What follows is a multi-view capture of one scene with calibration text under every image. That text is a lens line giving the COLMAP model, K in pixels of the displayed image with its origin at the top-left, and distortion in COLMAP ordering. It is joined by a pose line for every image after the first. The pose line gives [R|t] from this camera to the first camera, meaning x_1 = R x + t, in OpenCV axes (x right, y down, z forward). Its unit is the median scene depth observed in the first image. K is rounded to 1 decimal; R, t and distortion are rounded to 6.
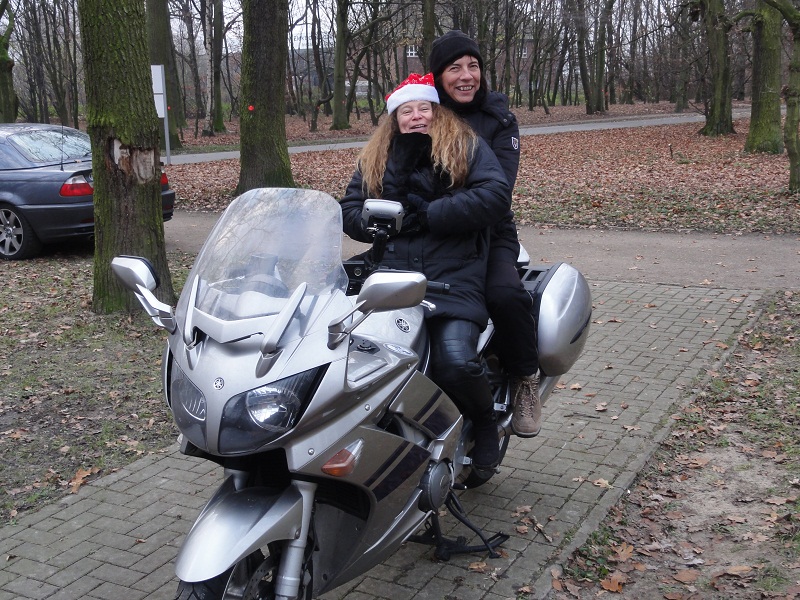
lens RADIAL K [[974.0, 0, 400.3], [0, 974.0, 300.9], [0, 0, 1]] dist [0.009540, 0.000000]
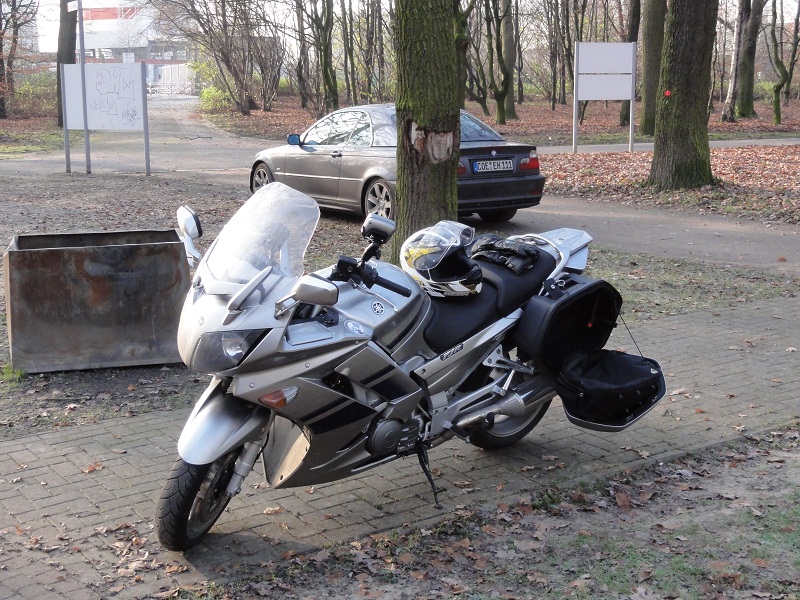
lens RADIAL K [[1139.4, 0, 400.2], [0, 1139.4, 299.2], [0, 0, 1]] dist [-0.012495, 0.000000]
pose [[0.883353, 0.103721, -0.457089, 0.302000], [-0.108965, 0.993933, 0.014958, 0.015915], [0.455867, 0.036593, 0.889295, -0.142421]]
